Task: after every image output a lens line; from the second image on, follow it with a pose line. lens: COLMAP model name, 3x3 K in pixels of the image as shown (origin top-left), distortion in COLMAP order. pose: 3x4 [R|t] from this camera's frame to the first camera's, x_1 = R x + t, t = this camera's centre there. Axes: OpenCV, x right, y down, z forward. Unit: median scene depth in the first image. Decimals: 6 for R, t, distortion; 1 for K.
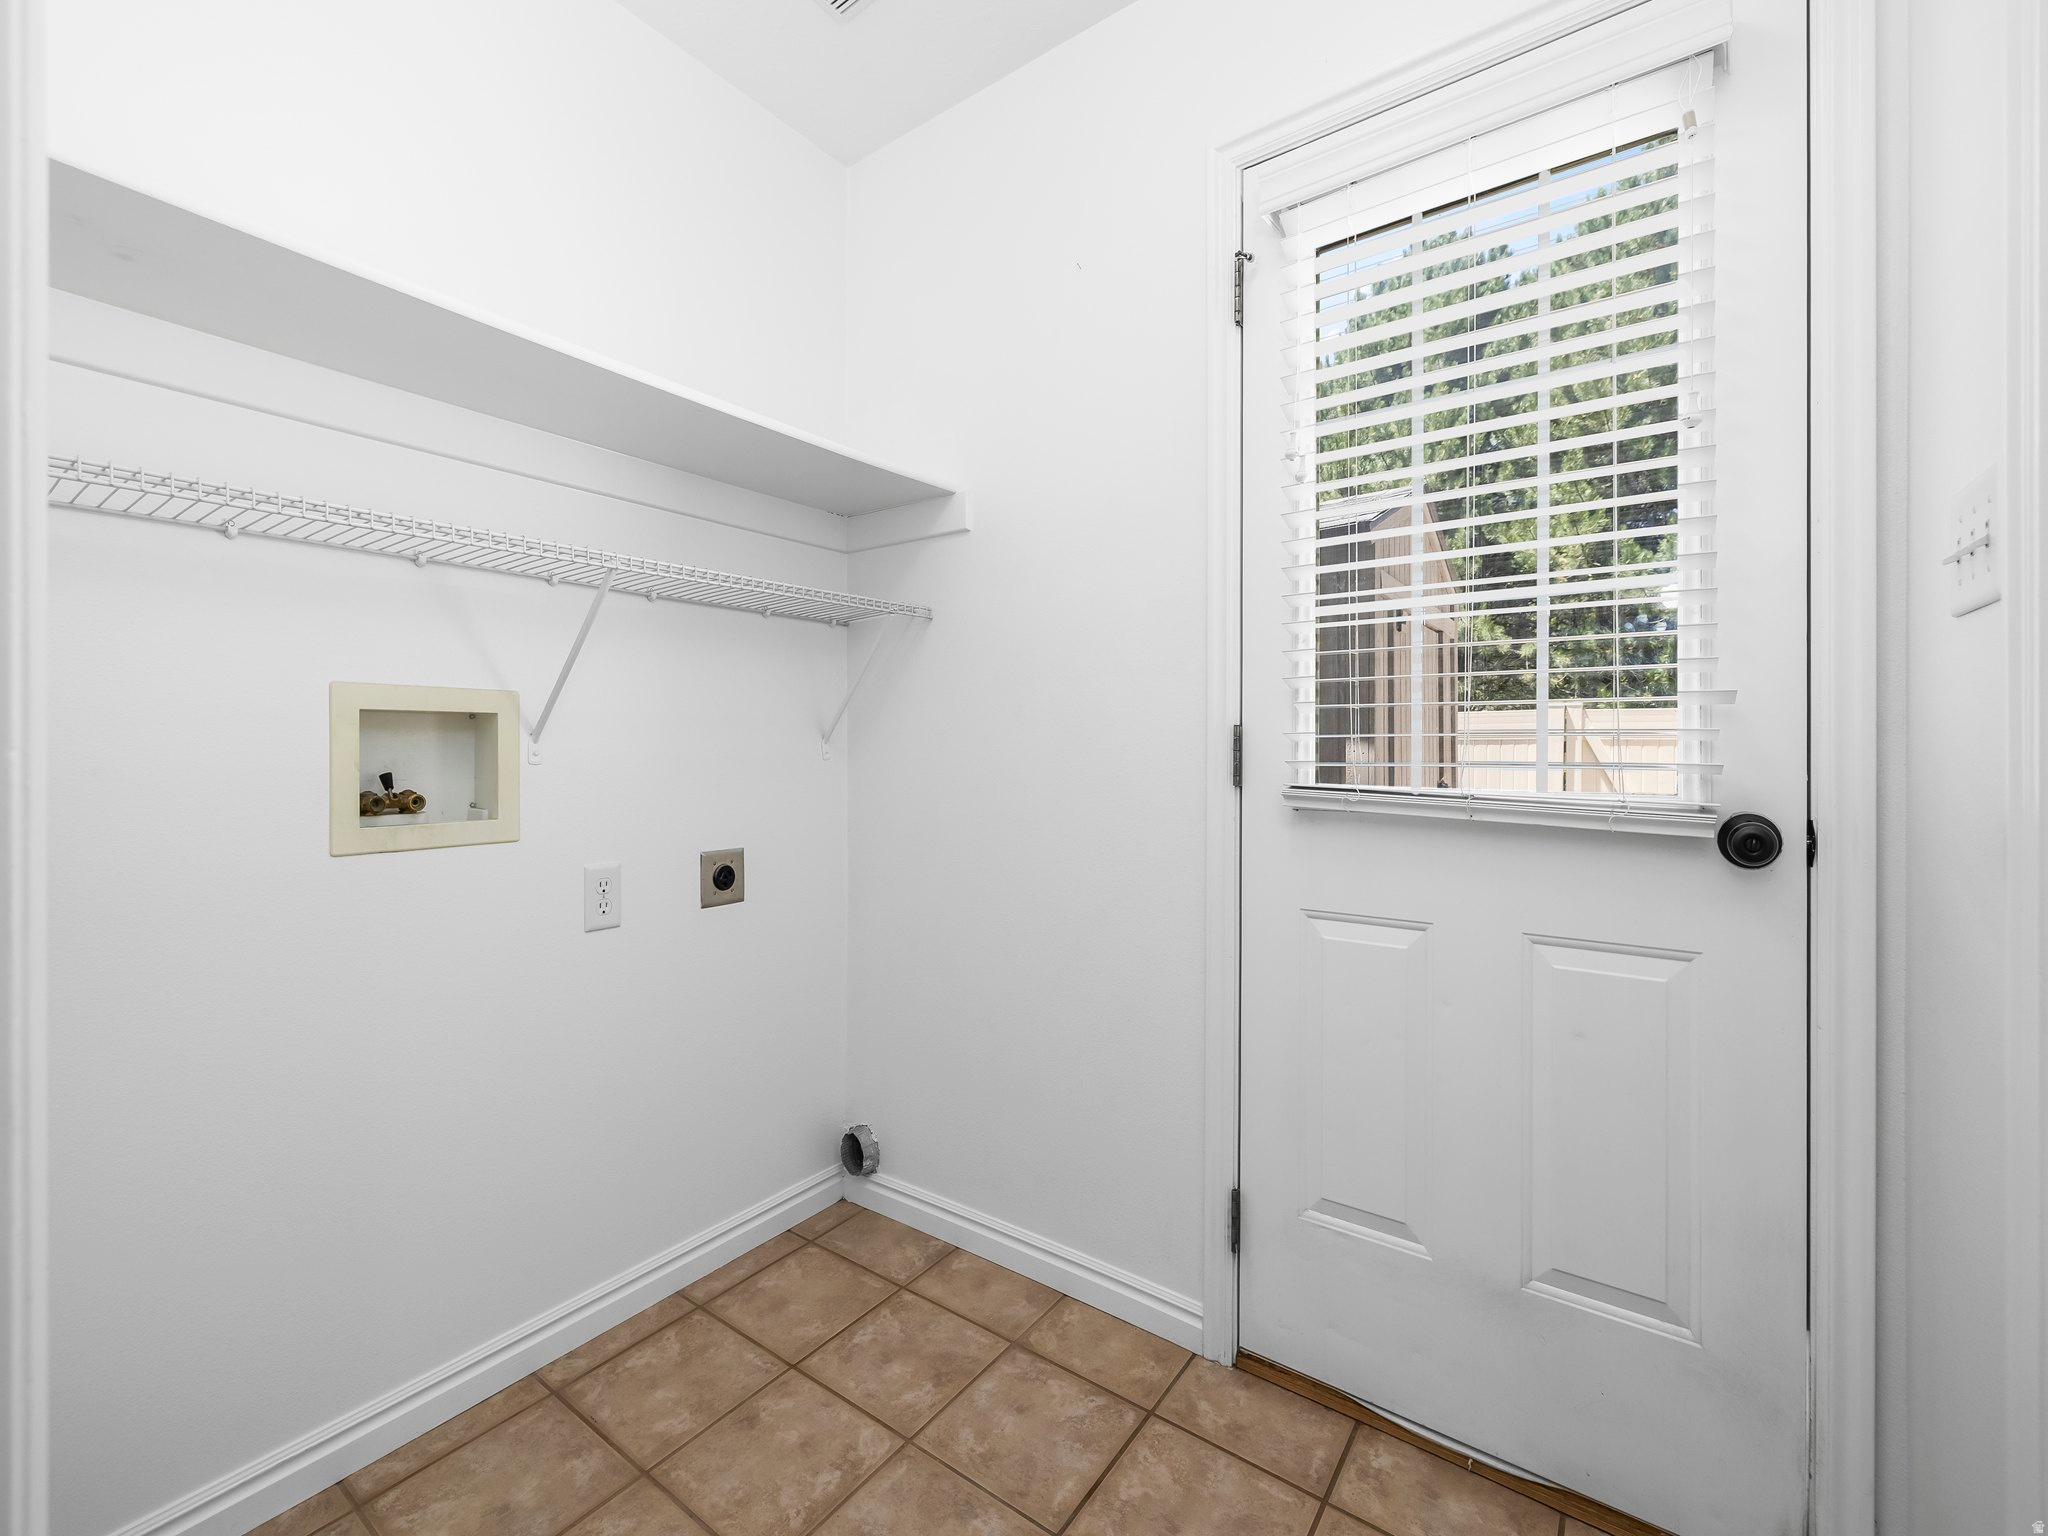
lens RADIAL K [[858.0, 0, 1016.3], [0, 858.0, 750.5], [0, 0, 1]] dist [-0.002022, 0.000483]
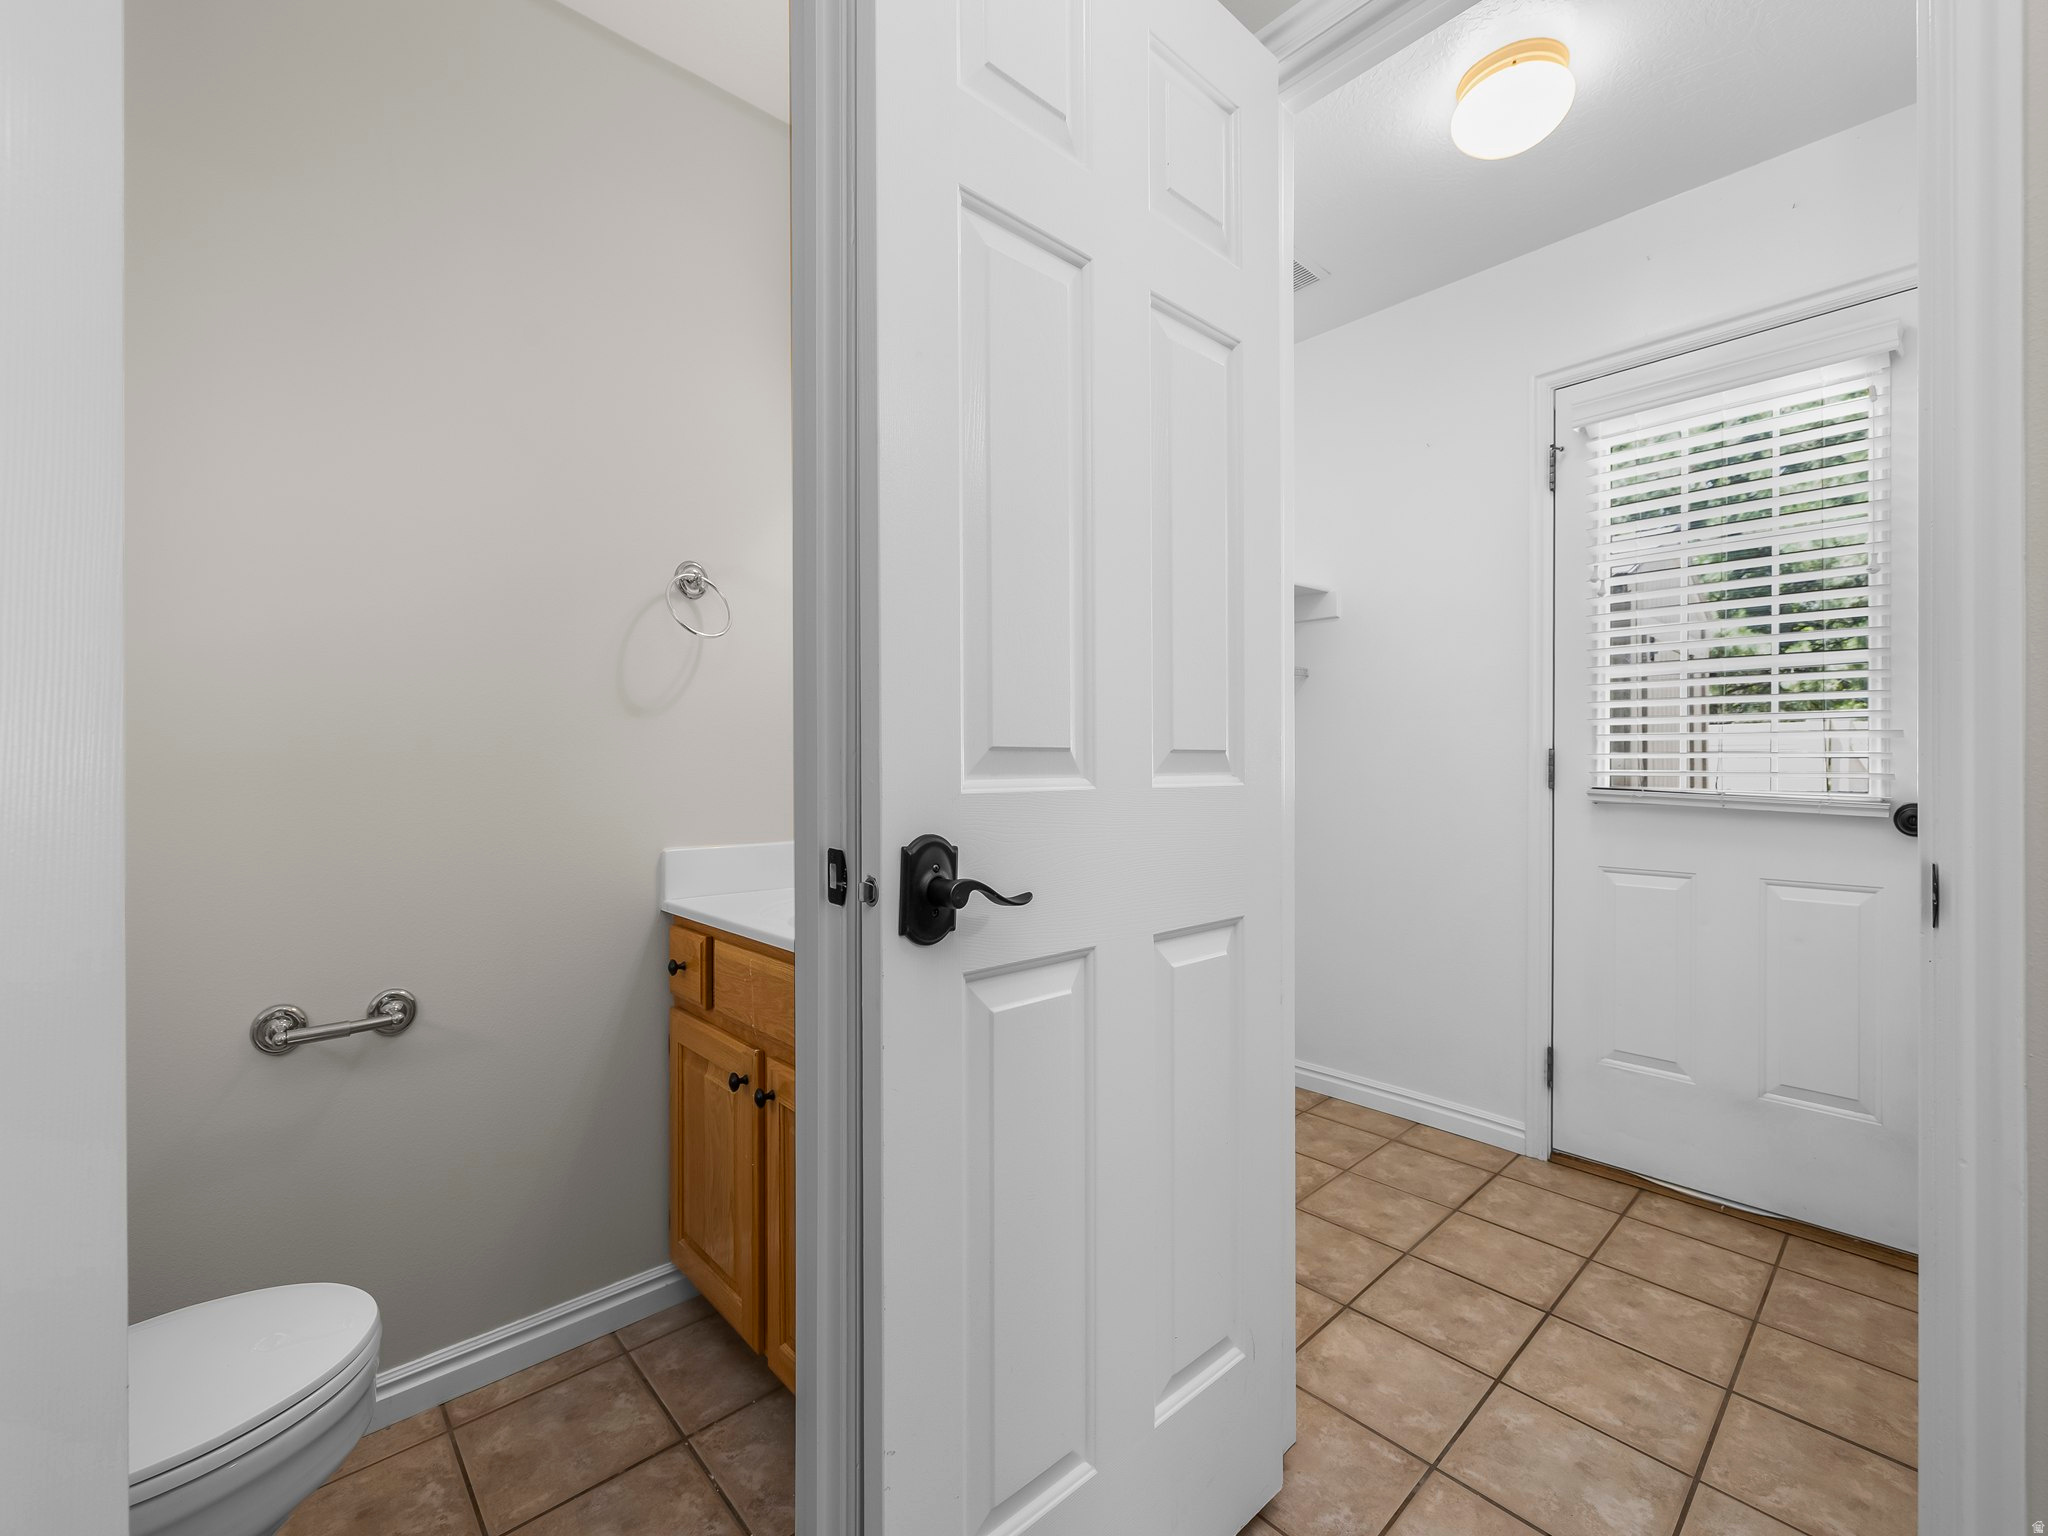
lens RADIAL K [[858.0, 0, 1016.0], [0, 858.0, 766.4], [0, 0, 1]] dist [-0.002022, 0.000483]
pose [[0.979748, -0.001865, -0.200228, -0.408225], [0.002963, 0.999982, 0.005185, -0.009238], [0.200215, -0.005674, 0.979736, -0.765979]]
